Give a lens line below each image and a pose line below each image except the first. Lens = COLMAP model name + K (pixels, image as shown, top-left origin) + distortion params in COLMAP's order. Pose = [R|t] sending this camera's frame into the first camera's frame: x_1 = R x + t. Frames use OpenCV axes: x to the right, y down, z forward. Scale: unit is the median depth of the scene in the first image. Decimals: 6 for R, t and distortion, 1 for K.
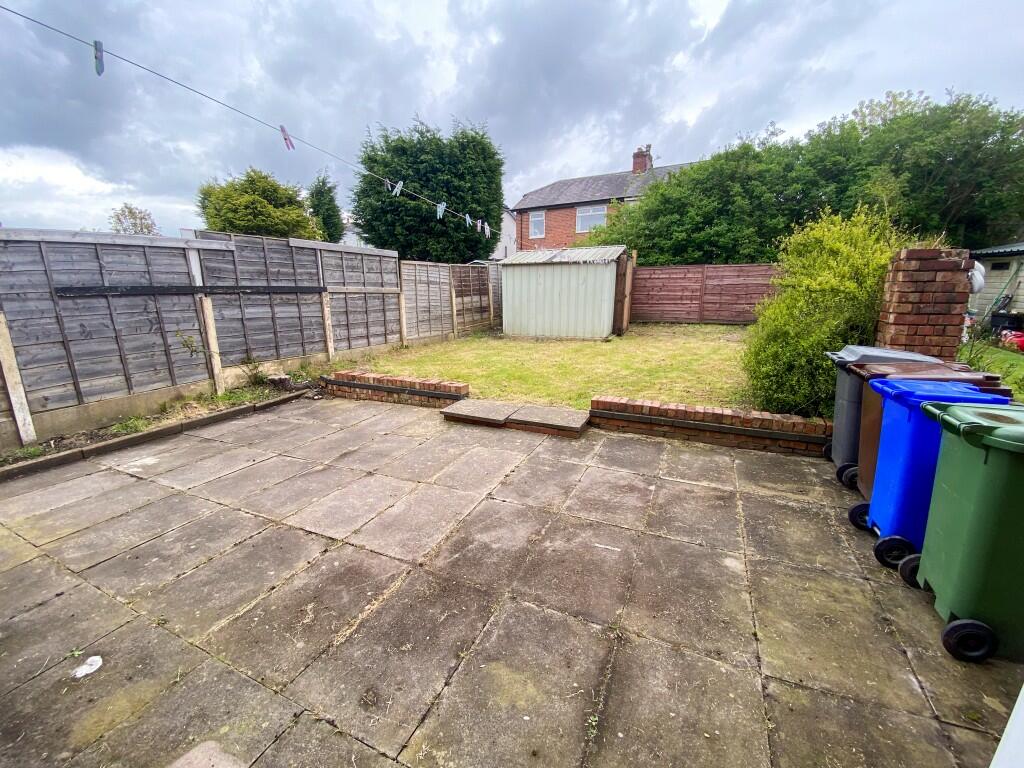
lens RADIAL K [[417.6, 0, 514.6], [0, 417.6, 380.6], [0, 0, 1]] dist [-0.004251, -0.002245]
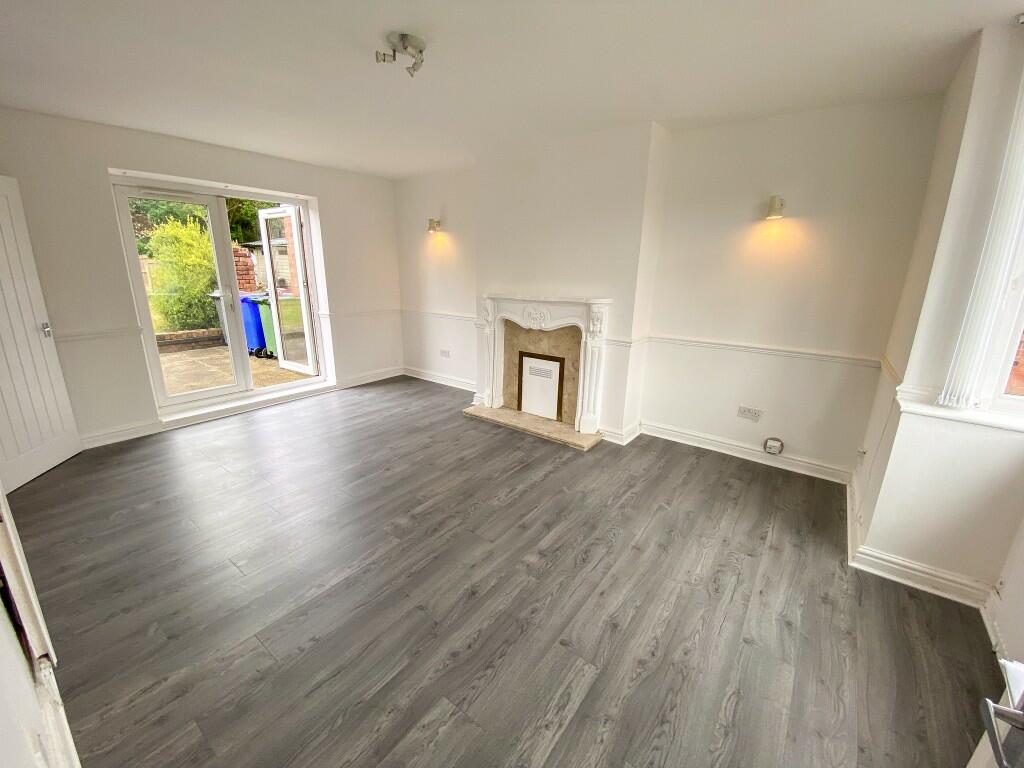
lens RADIAL K [[417.6, 0, 519.9], [0, 417.6, 377.8], [0, 0, 1]] dist [-0.004251, -0.002245]
pose [[0.203464, -0.237533, 0.949832, -0.991856], [0.198718, 0.959951, 0.197496, 0.227064], [-0.958704, 0.148565, 0.242517, -0.931070]]
